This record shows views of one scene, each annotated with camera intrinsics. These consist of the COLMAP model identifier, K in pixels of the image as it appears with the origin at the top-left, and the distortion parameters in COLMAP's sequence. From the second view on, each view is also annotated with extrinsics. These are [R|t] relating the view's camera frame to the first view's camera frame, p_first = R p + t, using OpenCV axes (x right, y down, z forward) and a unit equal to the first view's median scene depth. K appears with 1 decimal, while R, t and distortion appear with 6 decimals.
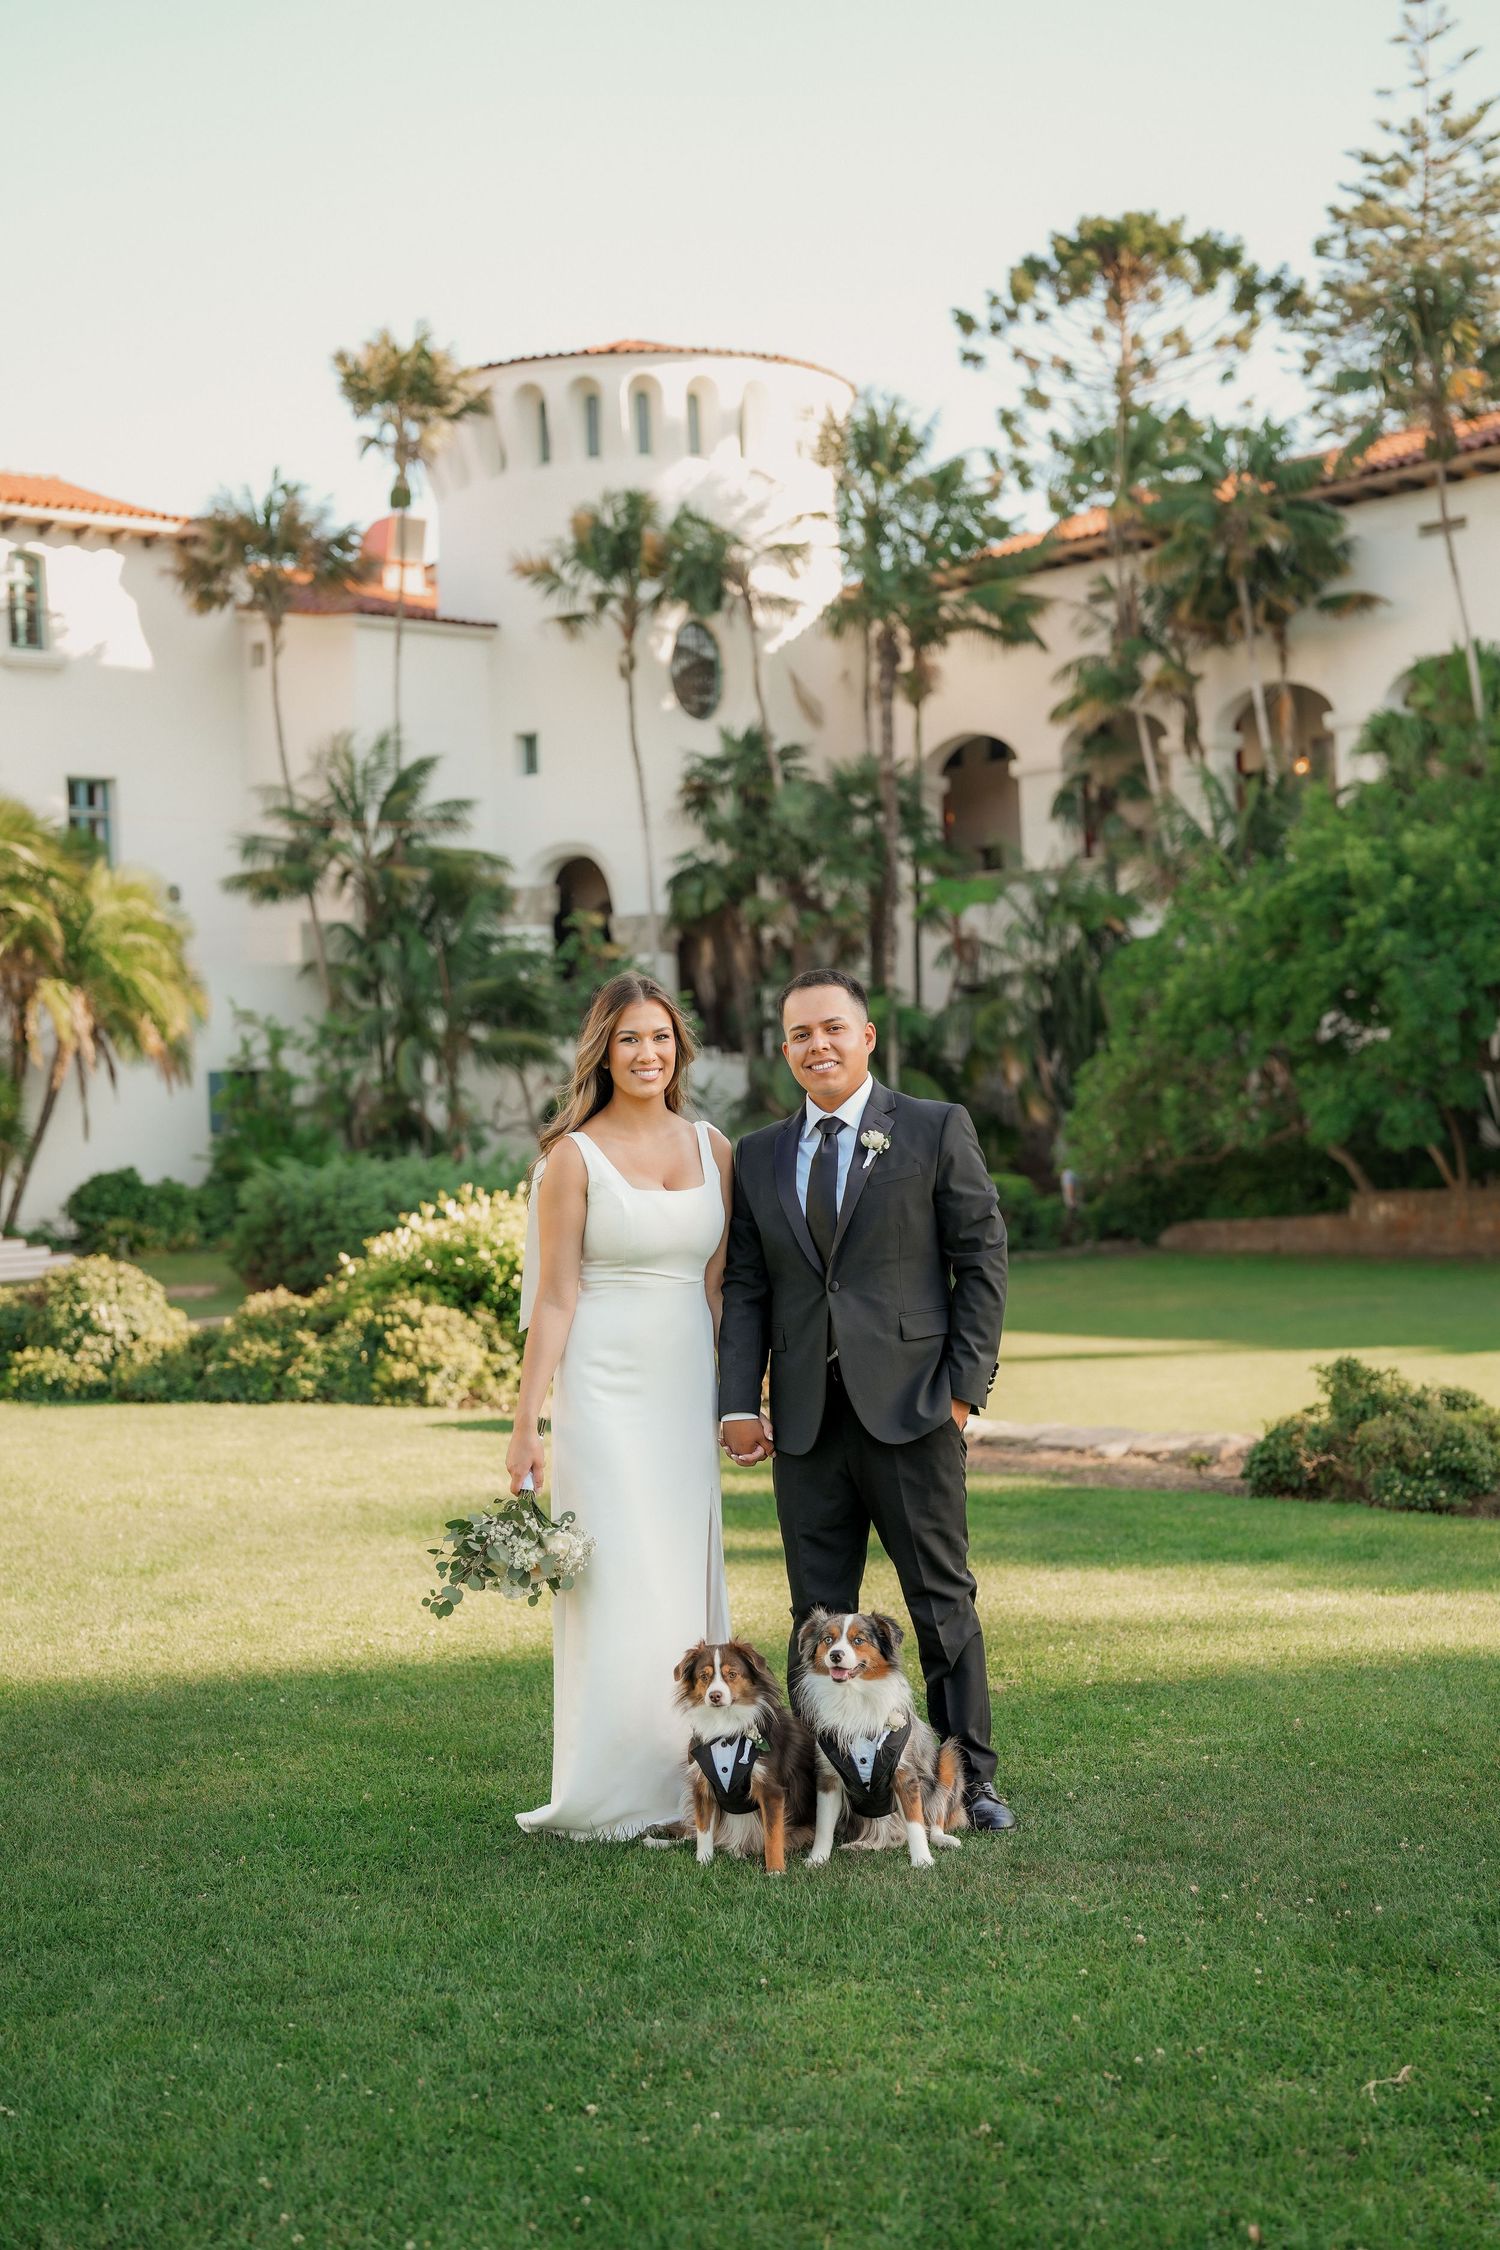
lens RADIAL K [[3242.9, 0, 750.0], [0, 3242.9, 1125.0], [0, 0, 1]] dist [-0.001107, 0.031803]
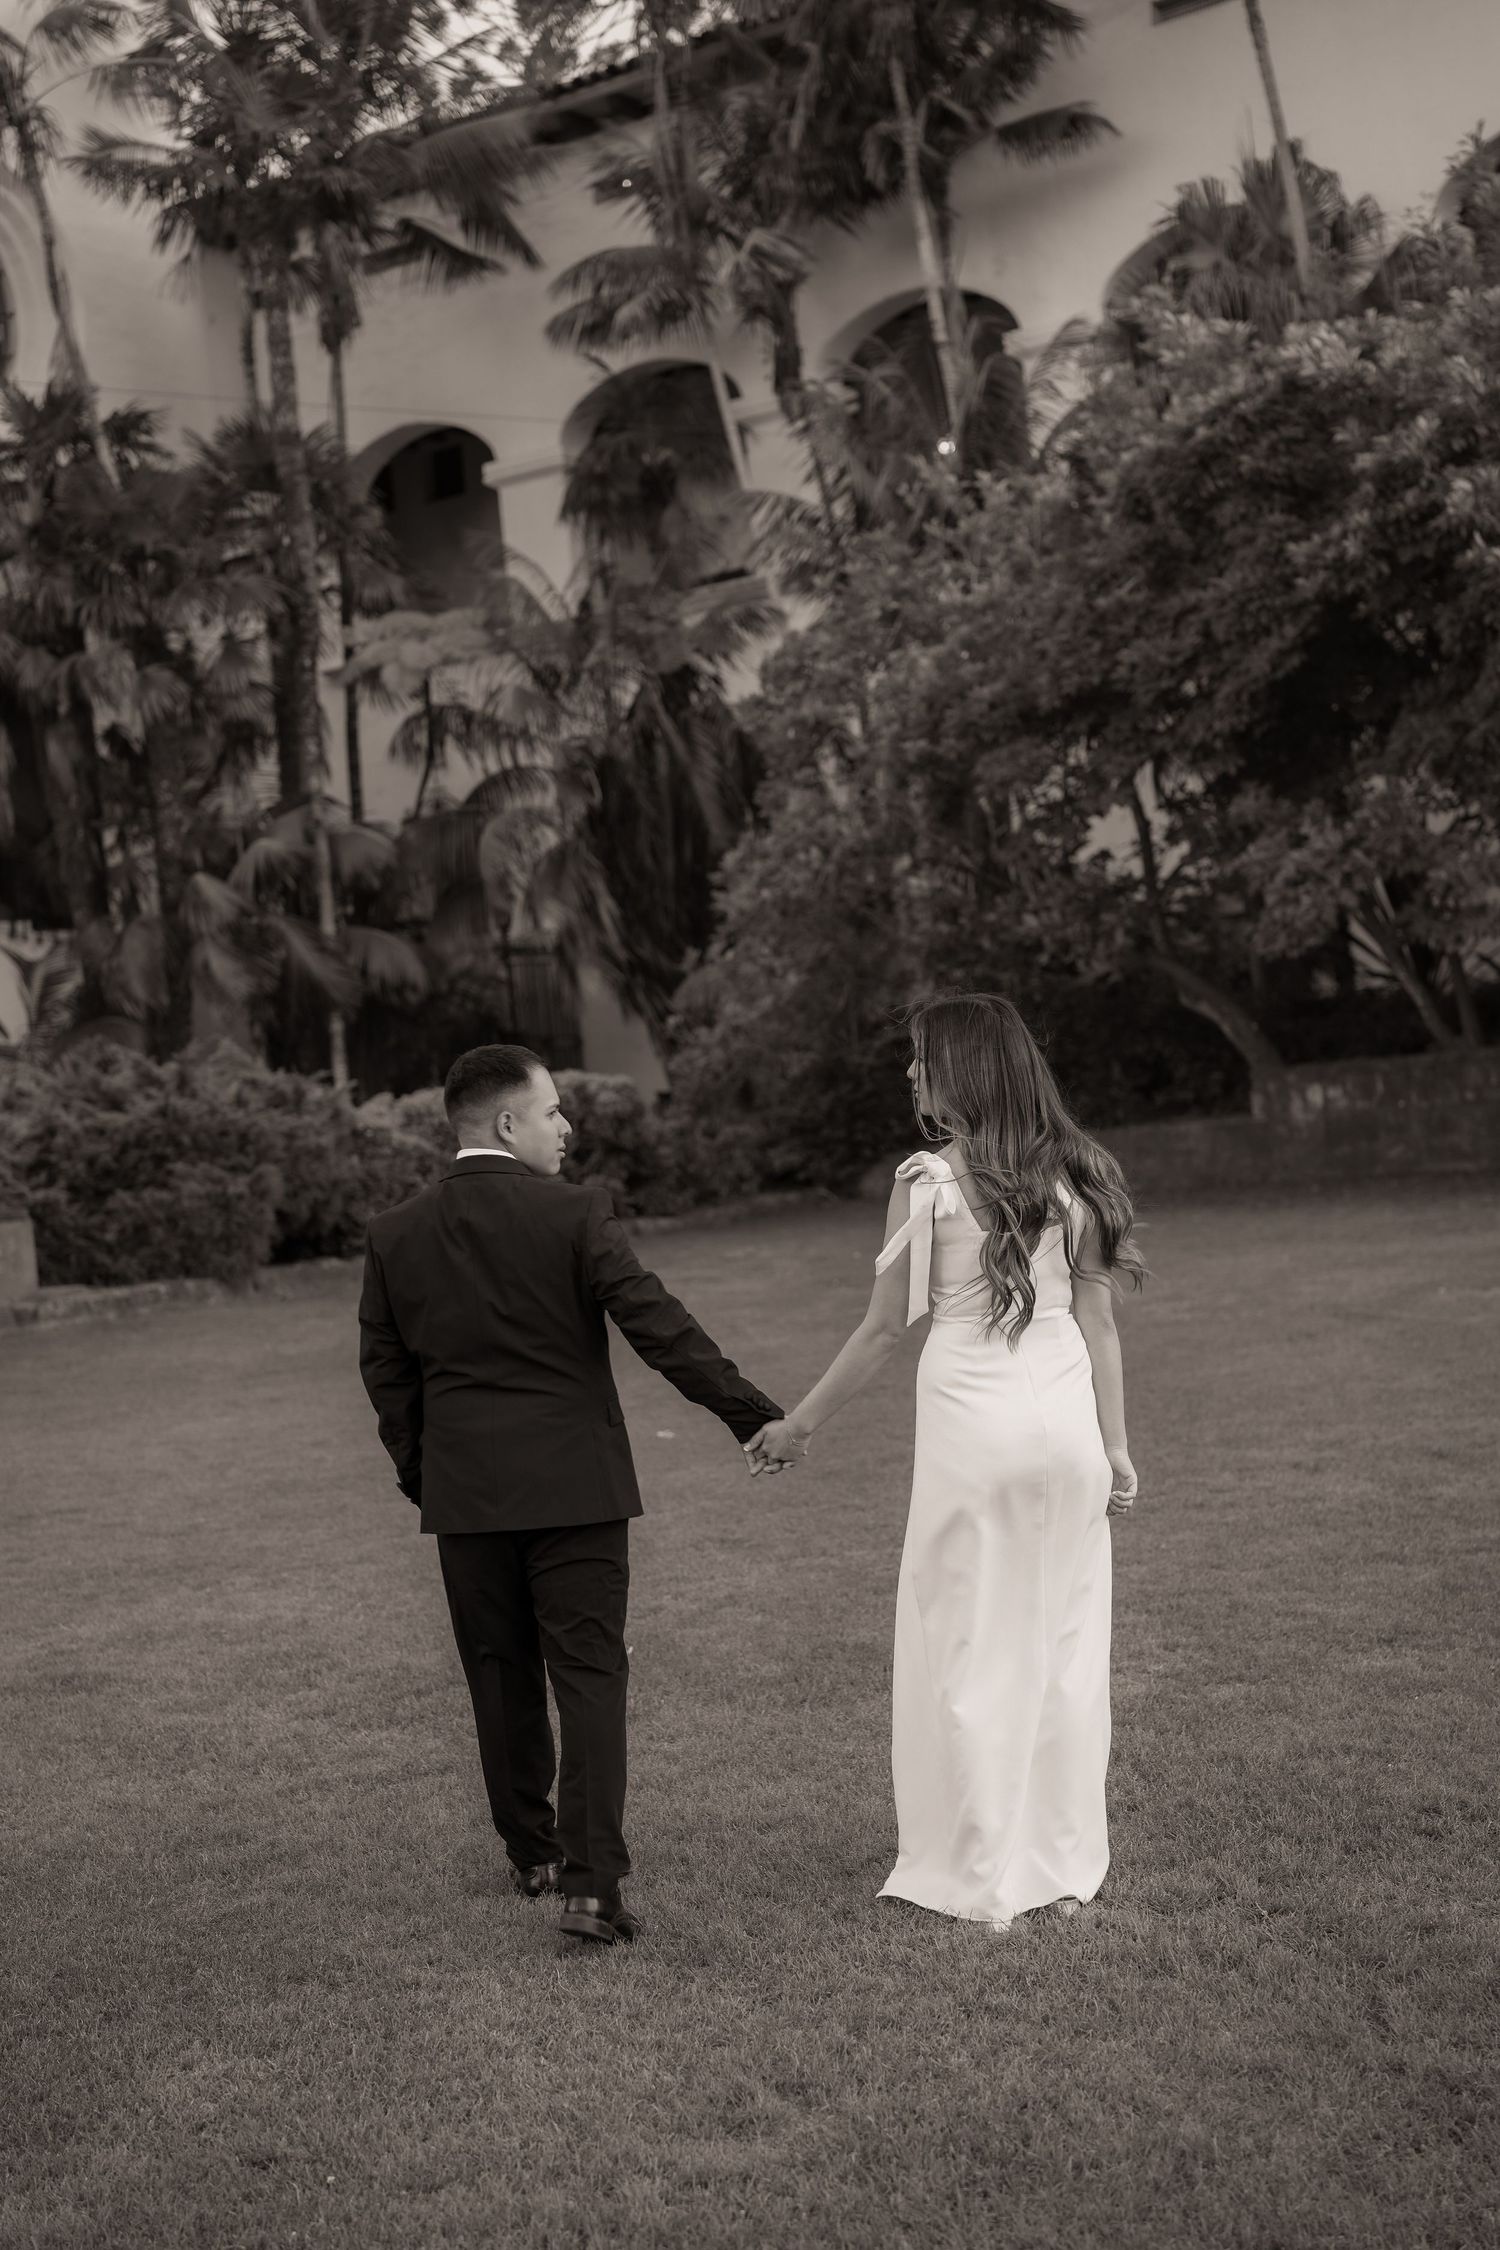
lens RADIAL K [[3192.4, 0, 758.0], [0, 3192.4, 1057.6], [0, 0, 1]] dist [0.019577, 0.093932]
pose [[0.978706, -0.048359, 0.199488, 0.003260], [0.052704, 0.998473, -0.016526, 0.018764], [-0.198384, 0.026688, 0.979761, 0.410564]]
